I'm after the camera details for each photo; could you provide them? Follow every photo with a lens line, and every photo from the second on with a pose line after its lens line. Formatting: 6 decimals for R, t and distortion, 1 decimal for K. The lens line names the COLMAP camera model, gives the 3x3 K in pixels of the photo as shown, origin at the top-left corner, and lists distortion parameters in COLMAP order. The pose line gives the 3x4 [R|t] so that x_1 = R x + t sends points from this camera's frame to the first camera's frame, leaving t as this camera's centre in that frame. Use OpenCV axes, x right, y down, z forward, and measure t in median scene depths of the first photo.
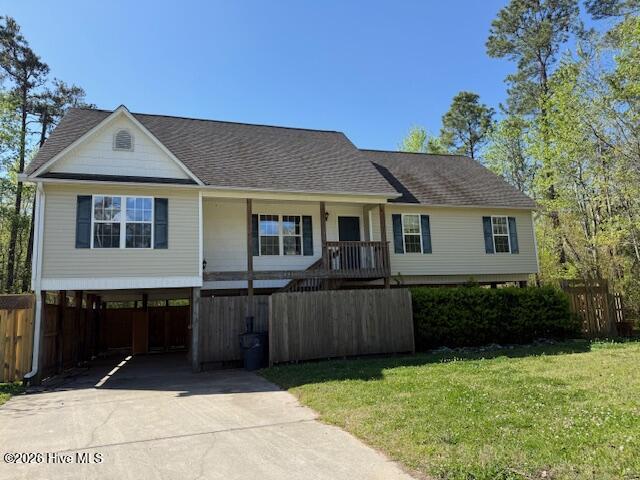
lens RADIAL K [[459.6, 0, 320.7], [0, 459.6, 245.9], [0, 0, 1]] dist [0.035391, -0.015303]
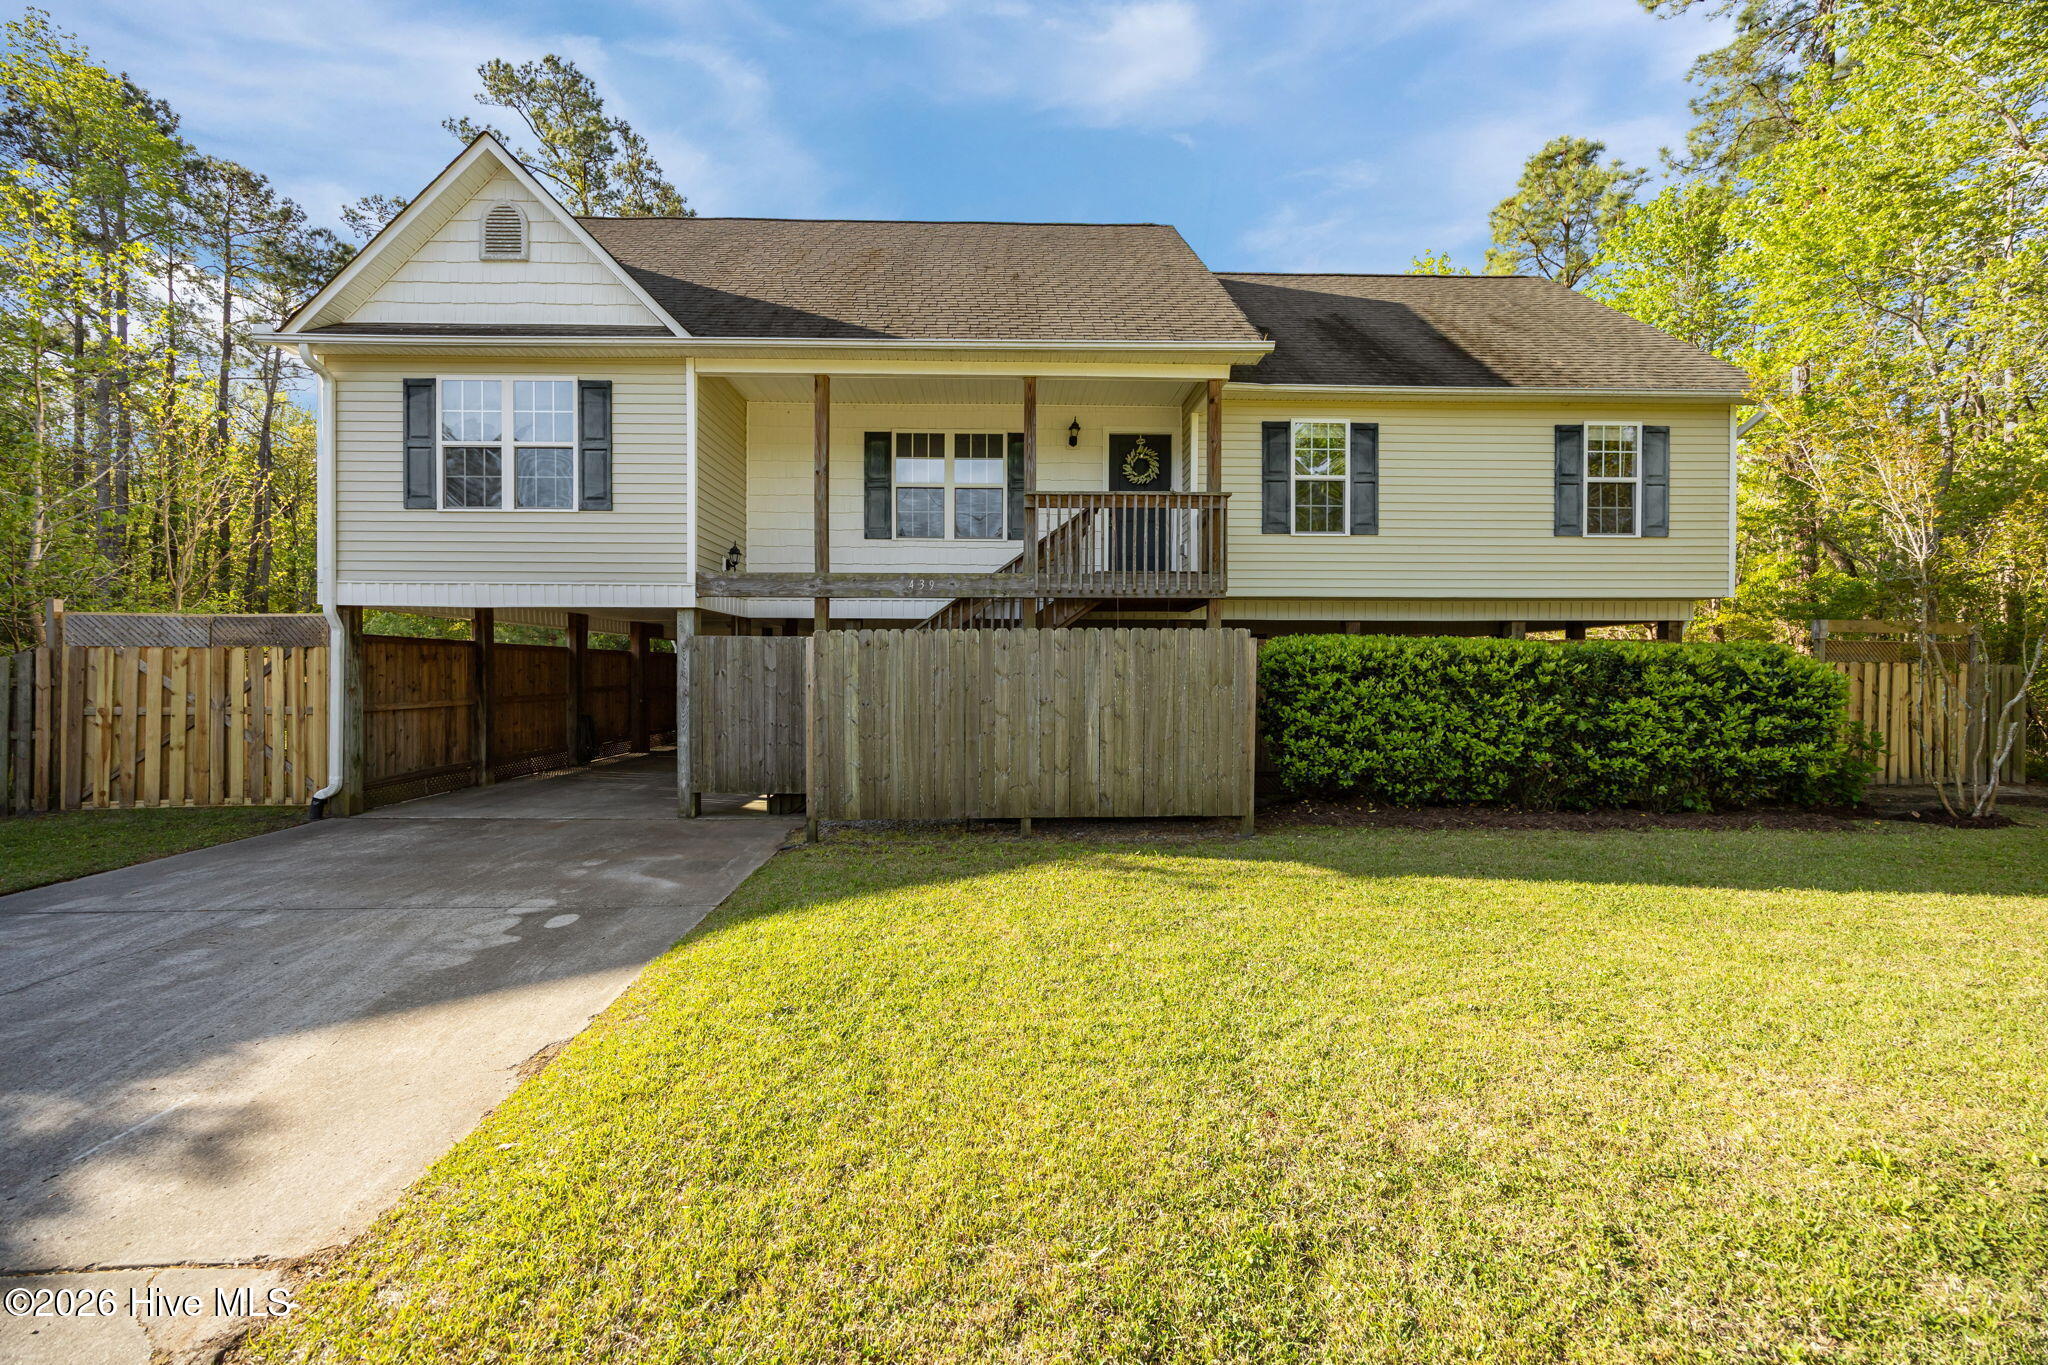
lens RADIAL K [[758.1, 0, 1026.9], [0, 758.1, 684.9], [0, 0, 1]] dist [-0.002641, 0.000738]
pose [[0.957507, 0.050925, -0.283880, 0.181889], [-0.002295, 0.985602, 0.169065, 0.037941], [0.288402, -0.161230, 0.943838, 0.416315]]
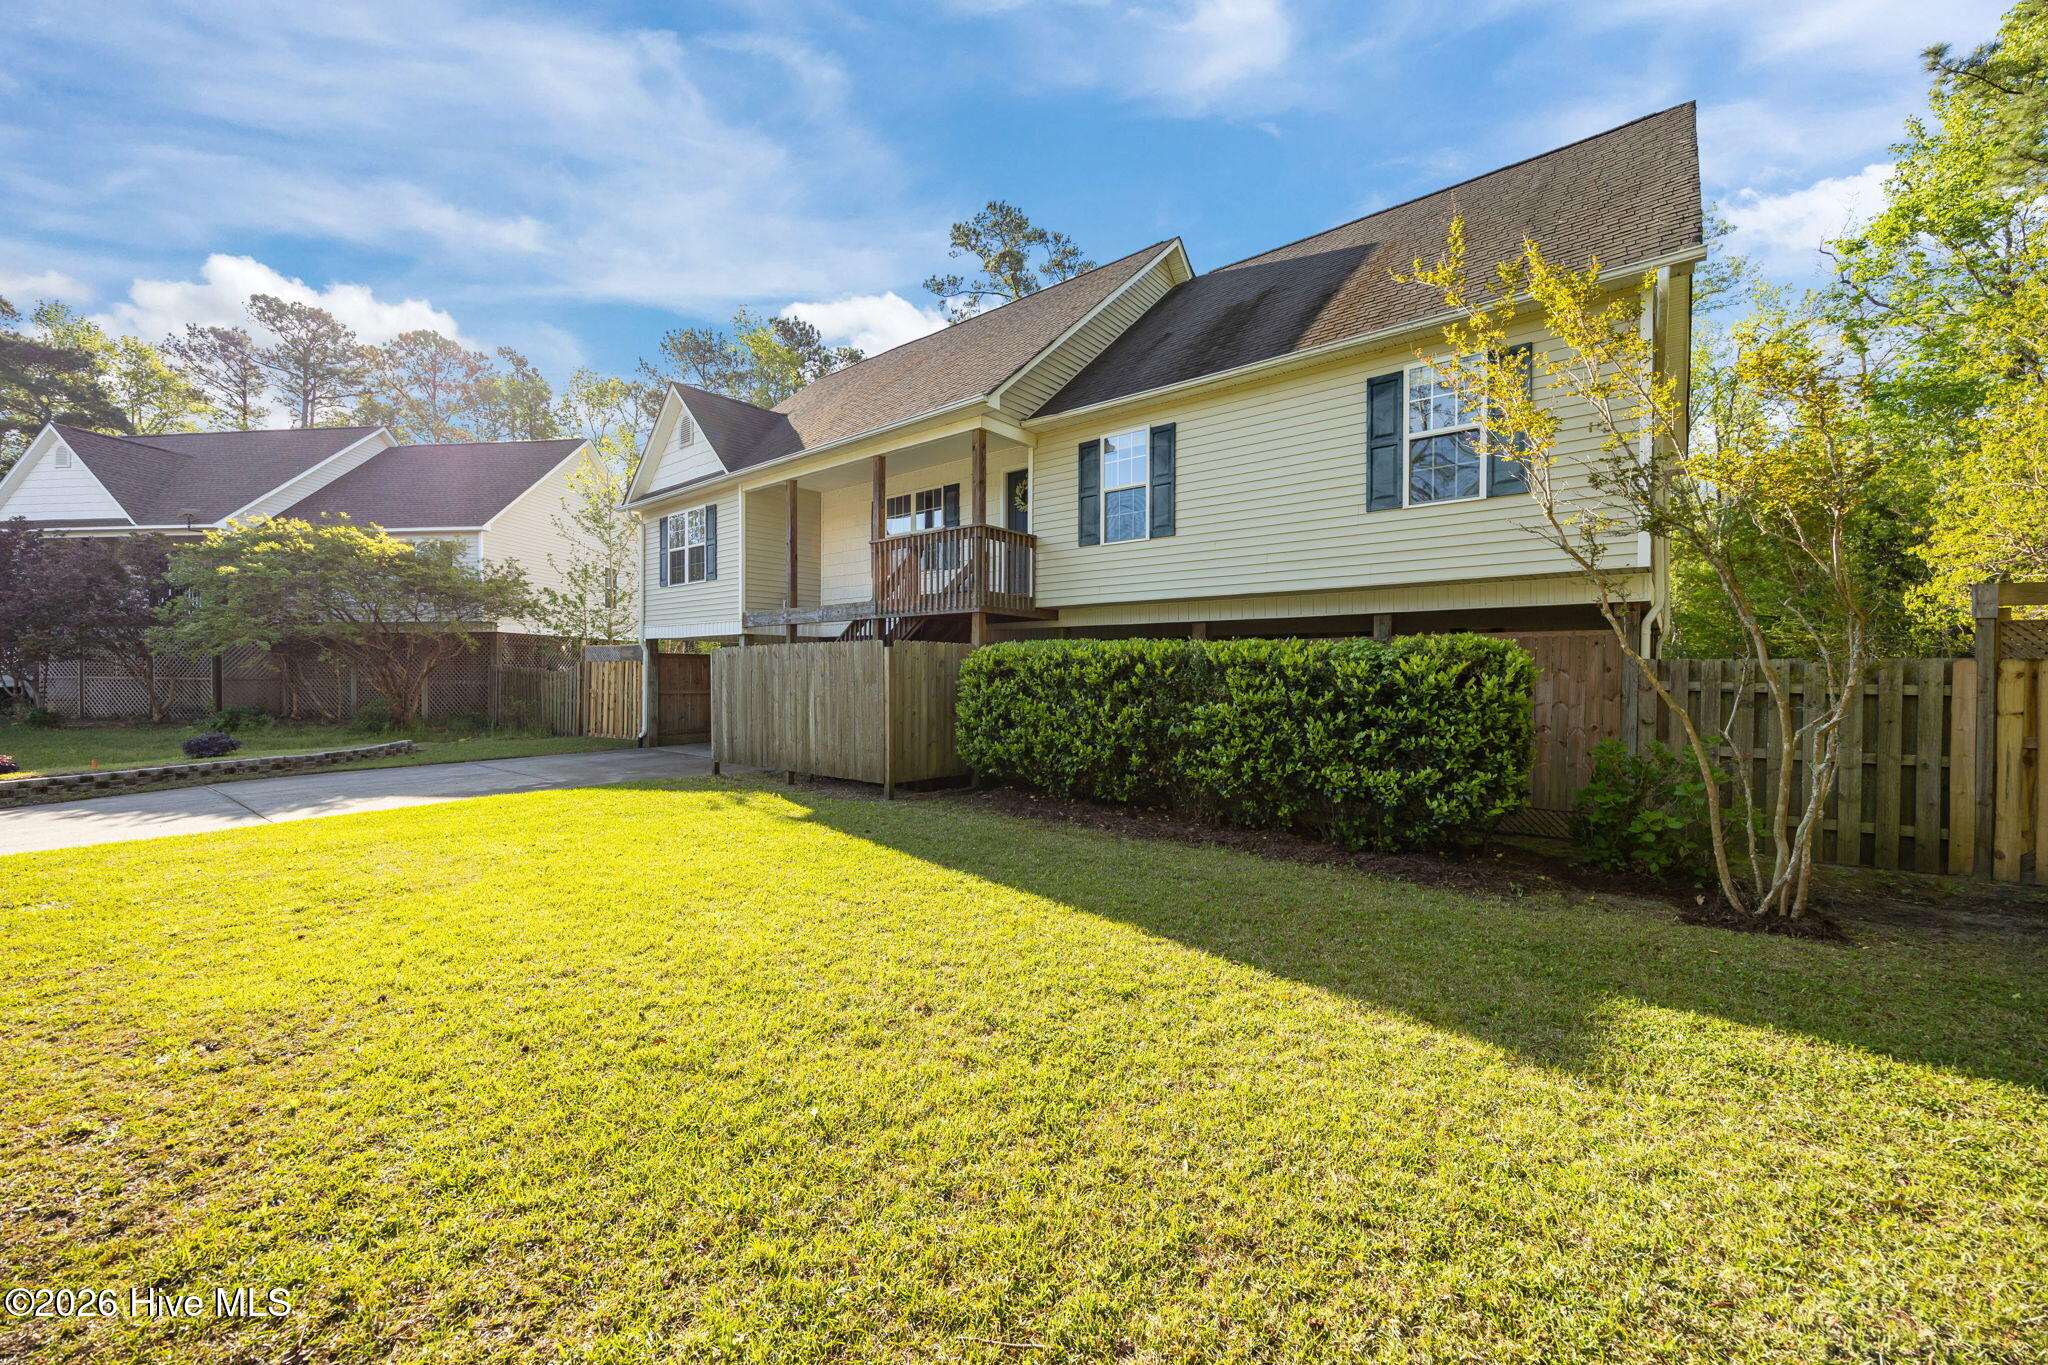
lens RADIAL K [[758.1, 0, 1034.7], [0, 758.1, 679.6], [0, 0, 1]] dist [-0.002641, 0.000738]
pose [[0.551516, 0.052599, -0.832505, 0.778198], [0.090640, 0.988322, 0.122491, 0.052150], [0.829226, -0.143014, 0.540307, 0.687511]]
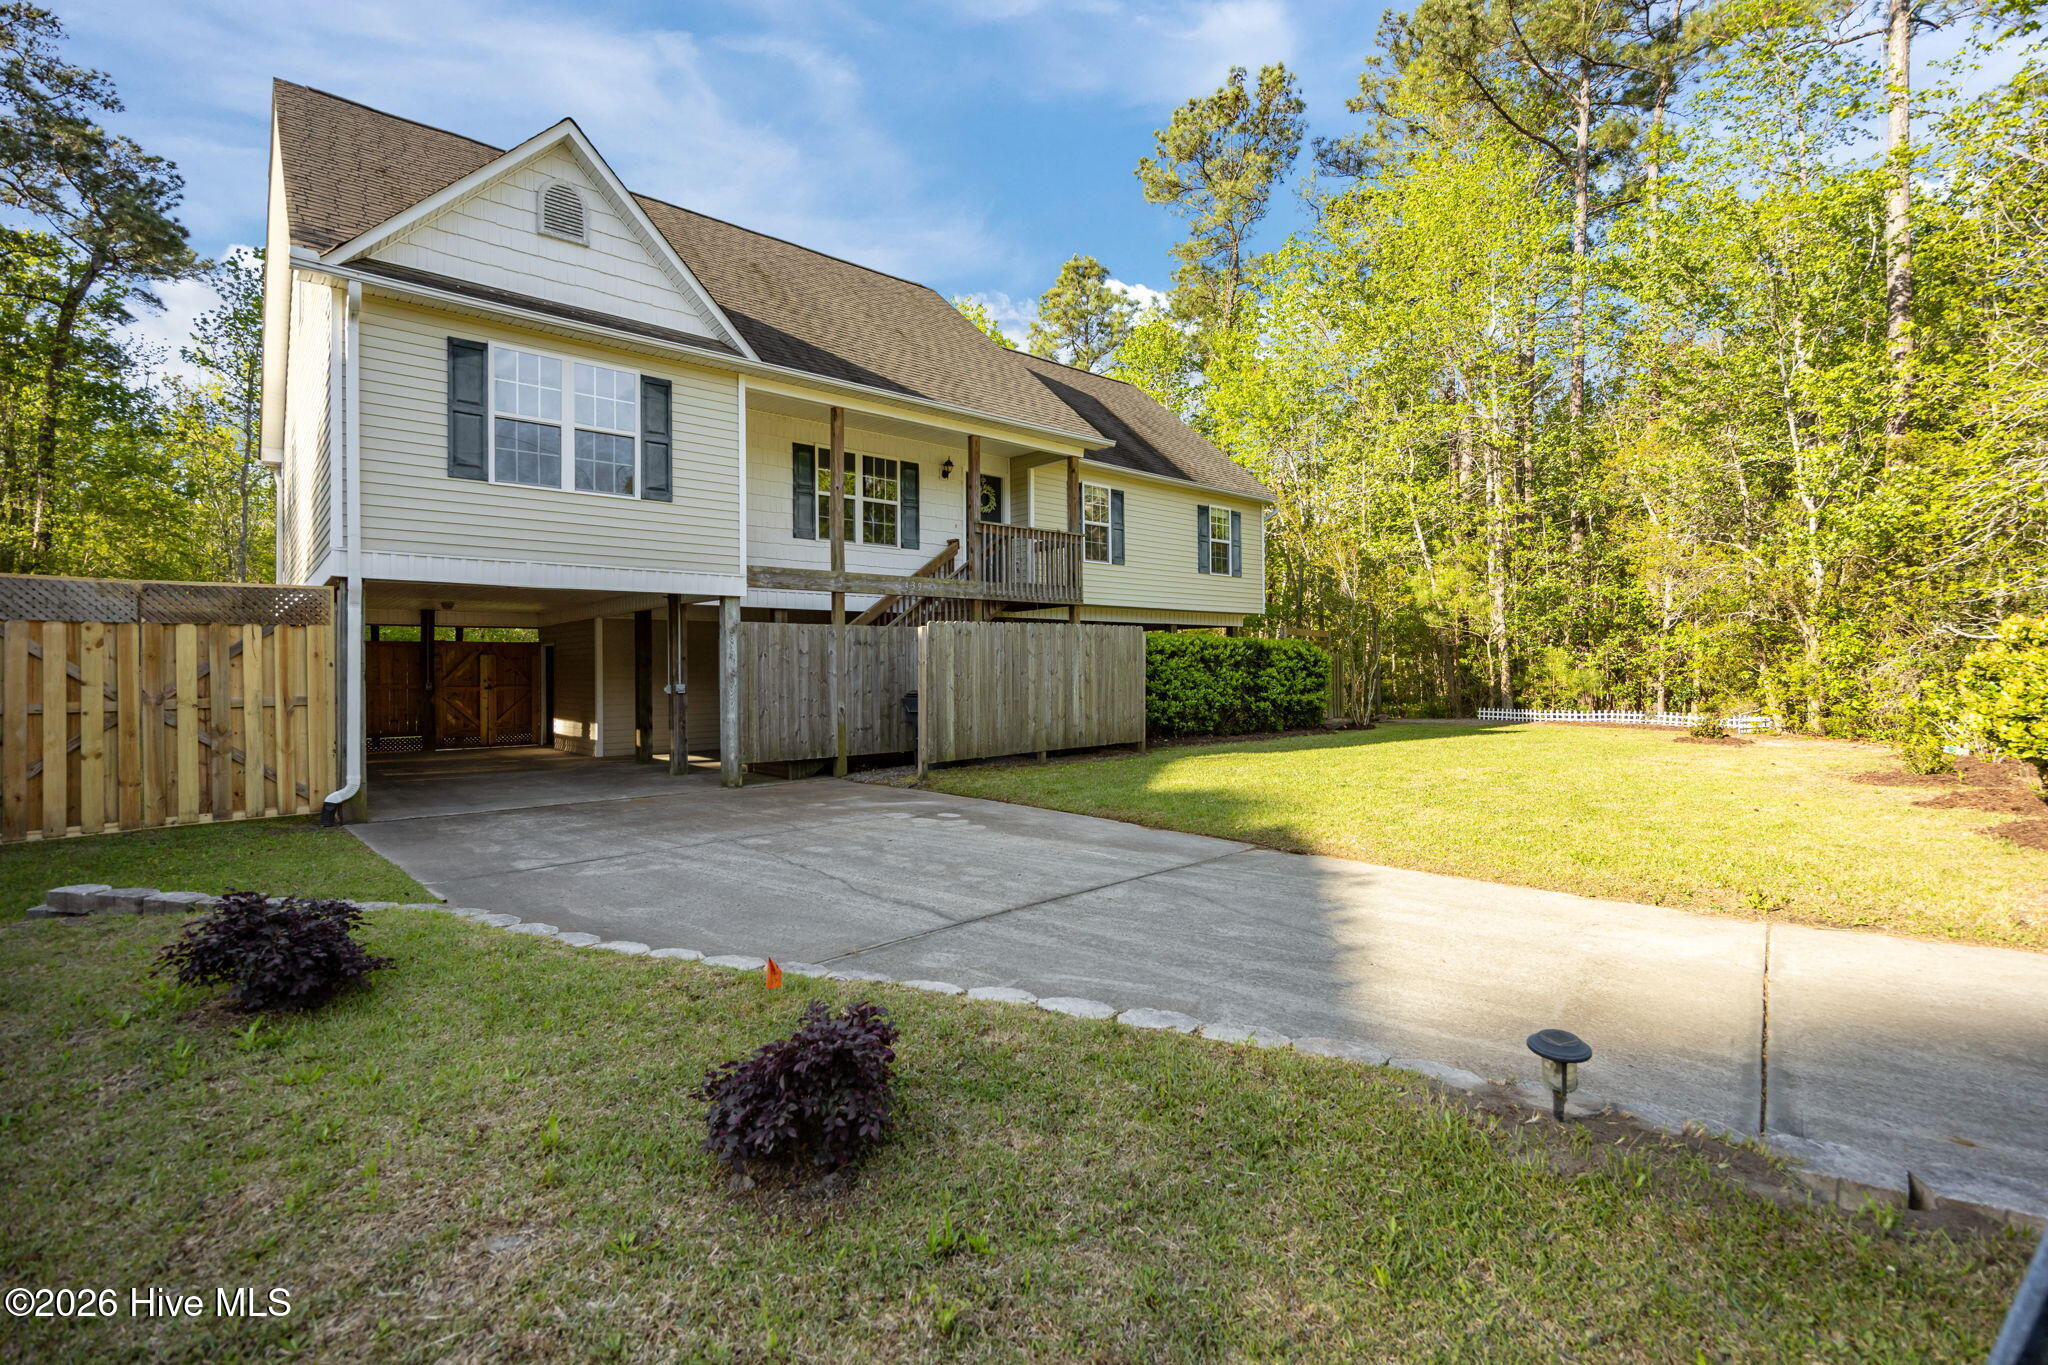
lens RADIAL K [[909.3, 0, 1010.0], [0, 909.3, 677.8], [0, 0, 1]] dist [-0.015514, -0.000584]
pose [[0.919412, 0.030225, 0.392133, -0.330926], [-0.084782, 0.988833, 0.122565, 0.032559], [-0.384049, -0.145934, 0.911707, 0.094199]]
